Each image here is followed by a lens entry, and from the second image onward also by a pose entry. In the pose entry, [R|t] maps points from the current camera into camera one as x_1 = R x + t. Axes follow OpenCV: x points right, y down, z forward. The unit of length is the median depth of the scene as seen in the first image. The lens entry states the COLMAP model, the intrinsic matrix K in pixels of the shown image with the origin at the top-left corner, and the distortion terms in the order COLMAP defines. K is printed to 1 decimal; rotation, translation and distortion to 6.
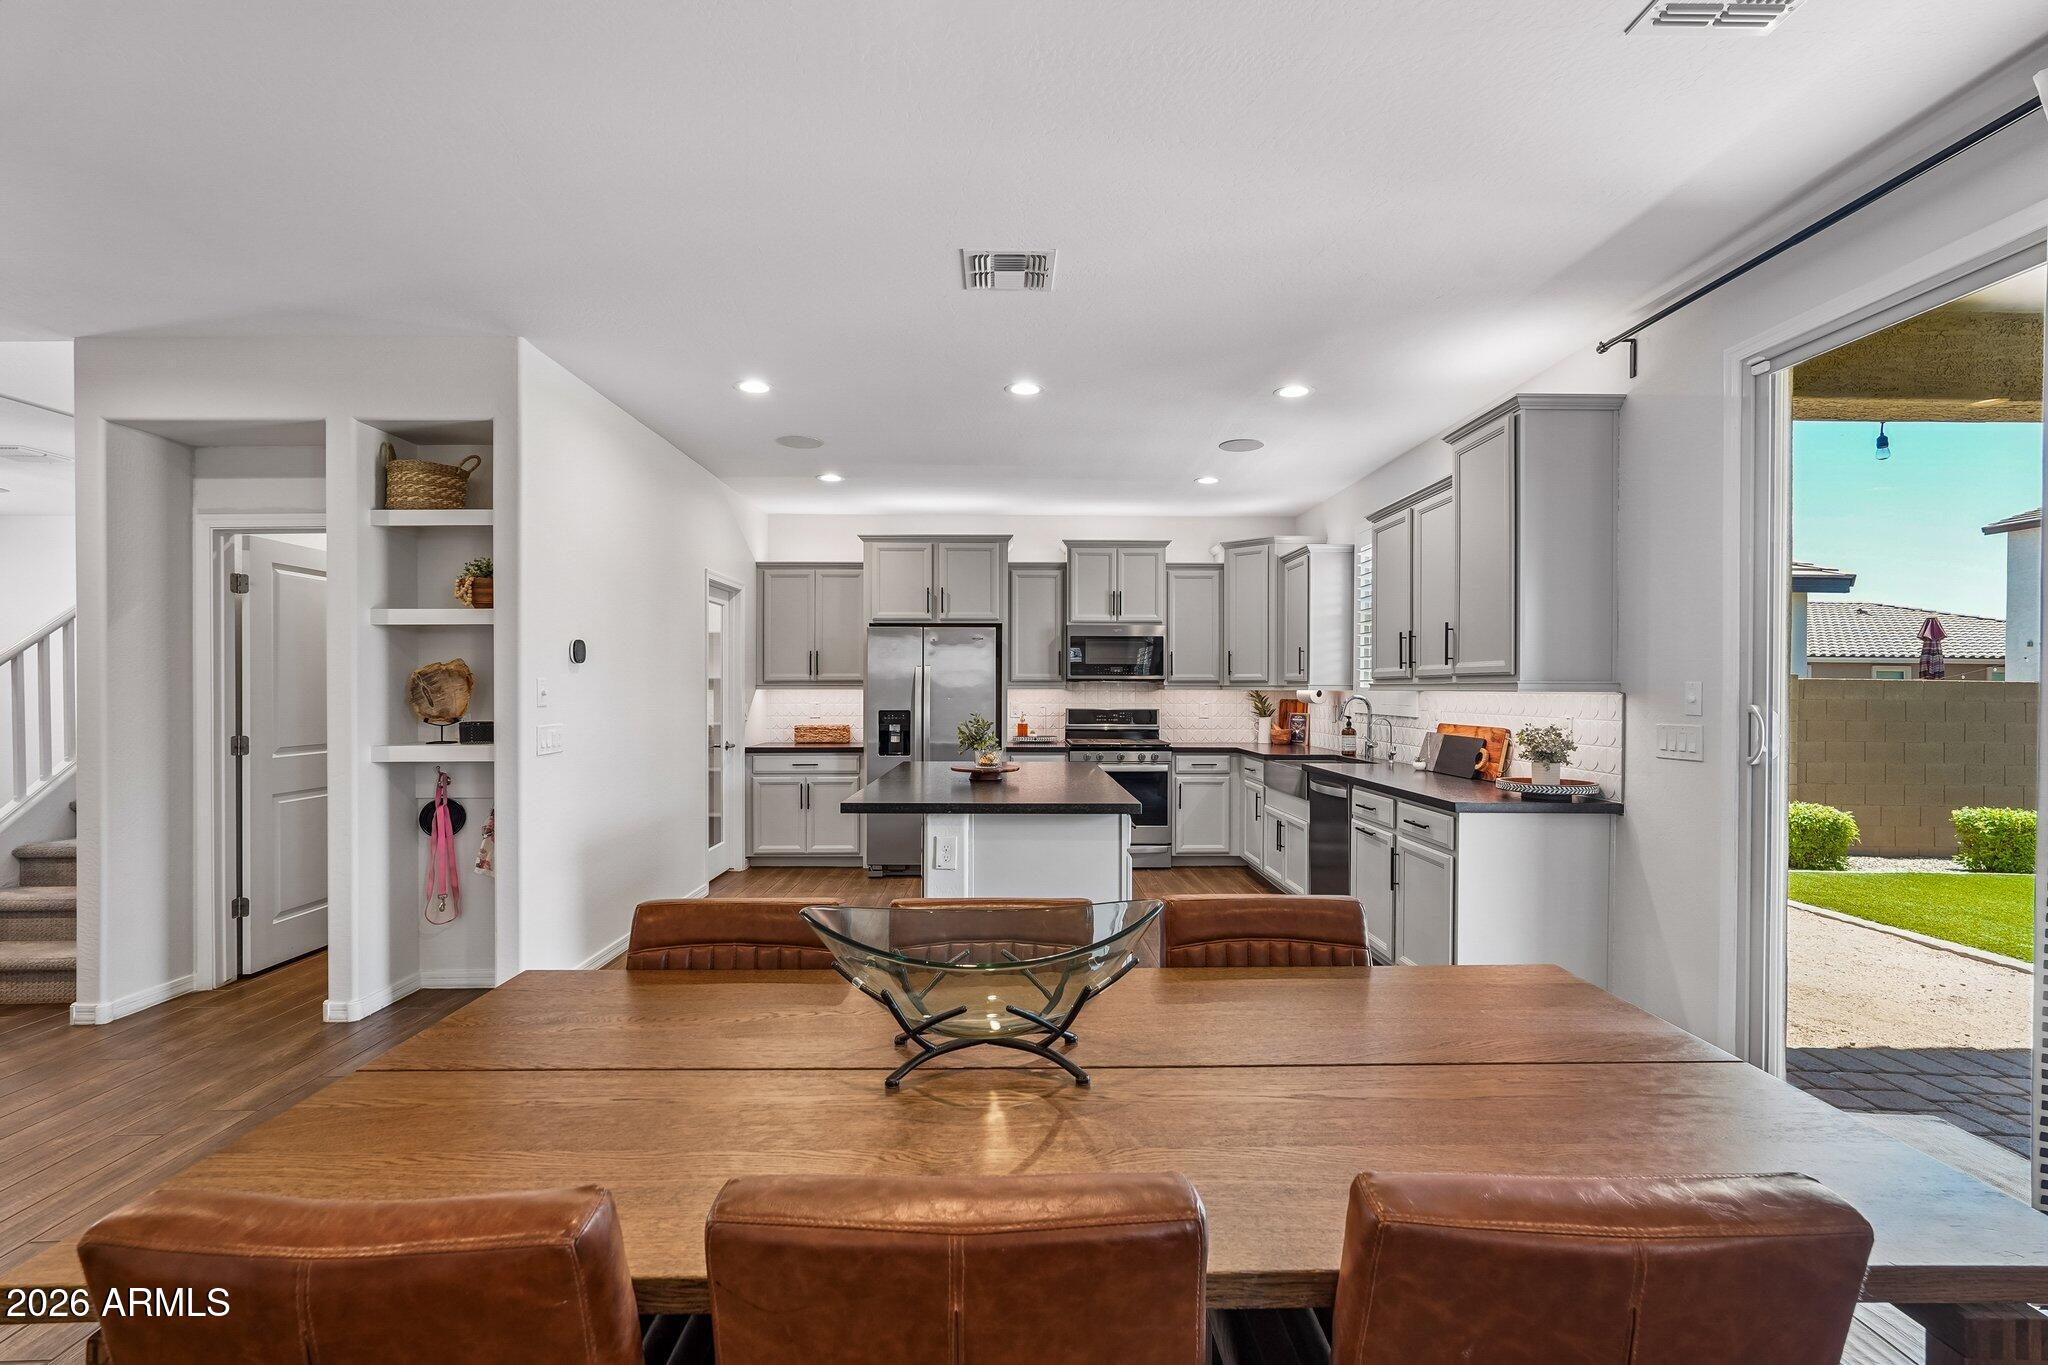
lens RADIAL K [[910.2, 0, 1018.2], [0, 910.2, 688.7], [0, 0, 1]] dist [-0.004049, 0.001443]
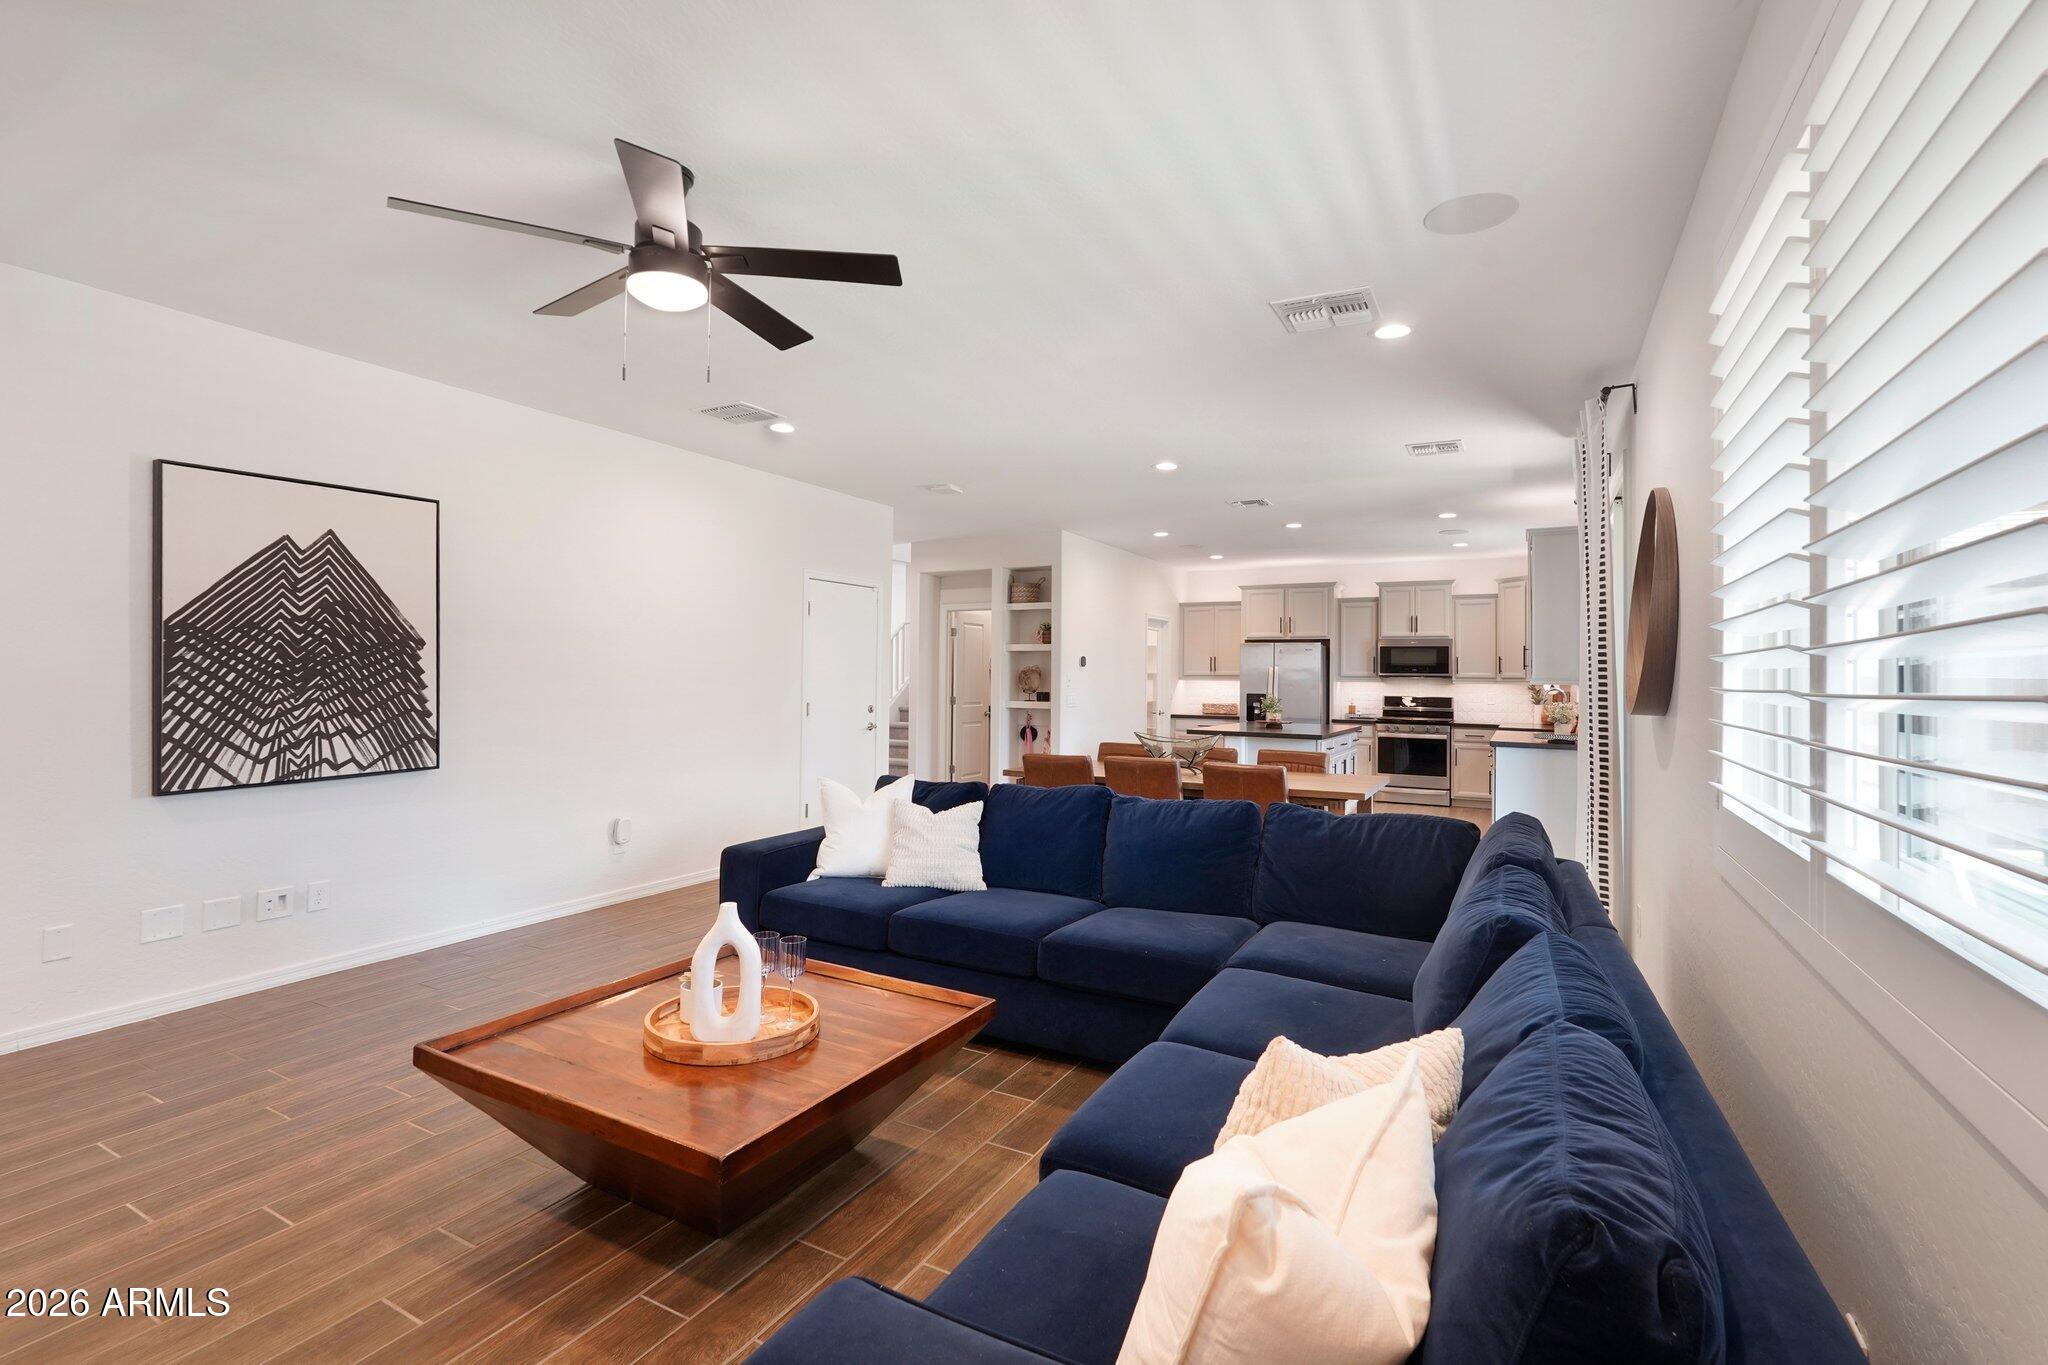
lens RADIAL K [[910.2, 0, 1026.4], [0, 910.2, 669.2], [0, 0, 1]] dist [-0.004049, 0.001443]
pose [[0.873772, 0.005624, -0.486304, 0.285394], [-0.012042, 0.999877, -0.010074, 0.001199], [0.486187, 0.014659, 0.873732, -0.602728]]
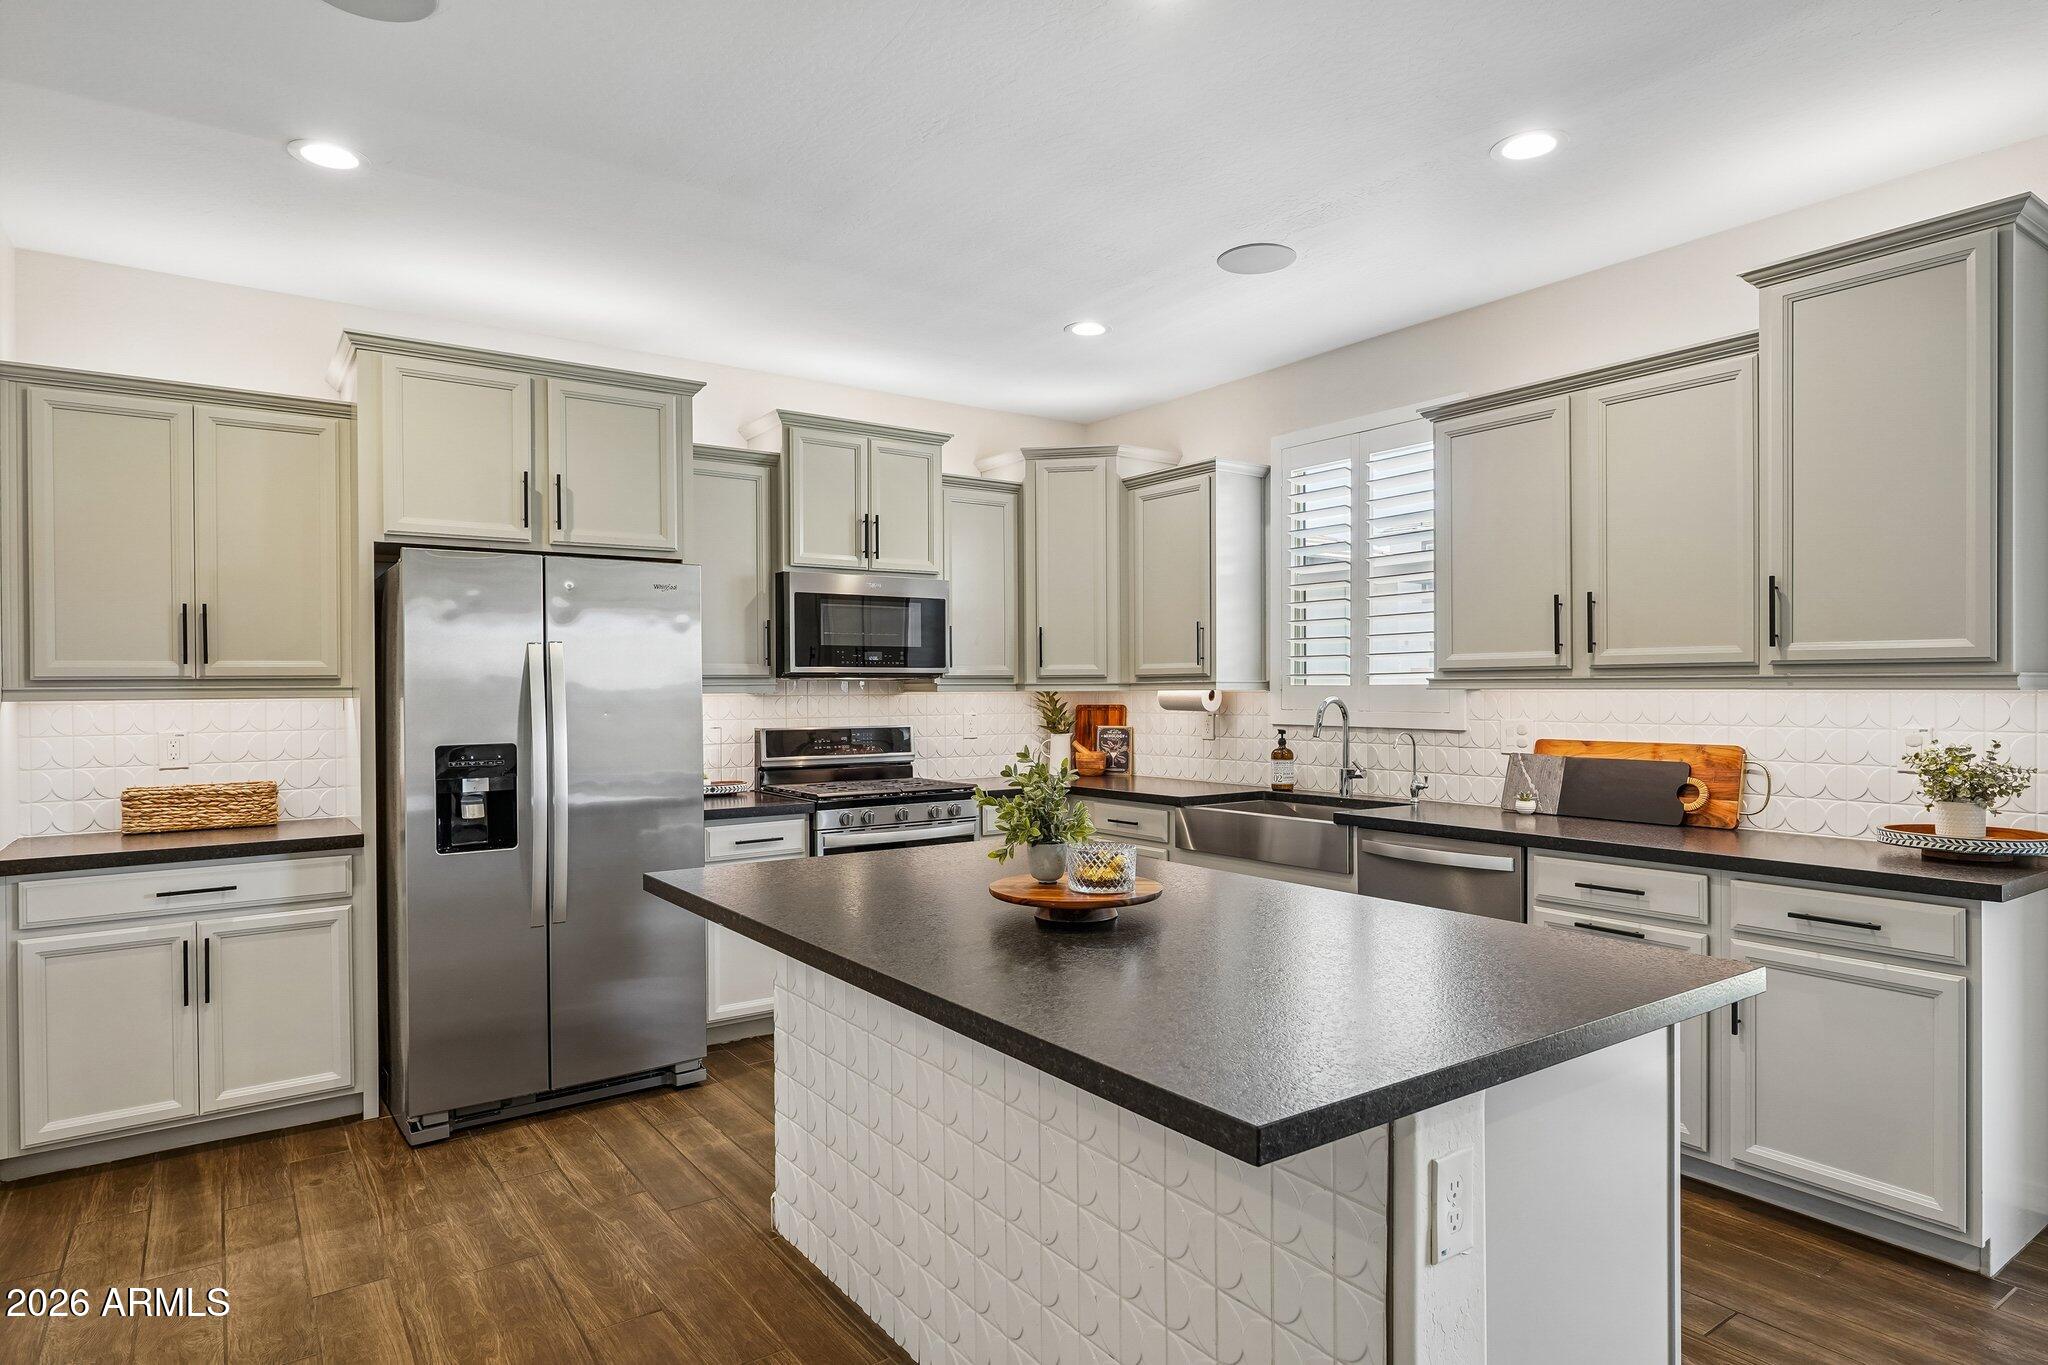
lens RADIAL K [[1158.2, 0, 1025.7], [0, 1158.2, 684.0], [0, 0, 1]] dist [0.006142, 0.000615]
pose [[0.824136, -0.006004, 0.566360, -0.221732], [0.008587, 0.999961, -0.001894, -0.002100], [-0.566327, 0.006424, 0.824156, 0.379554]]
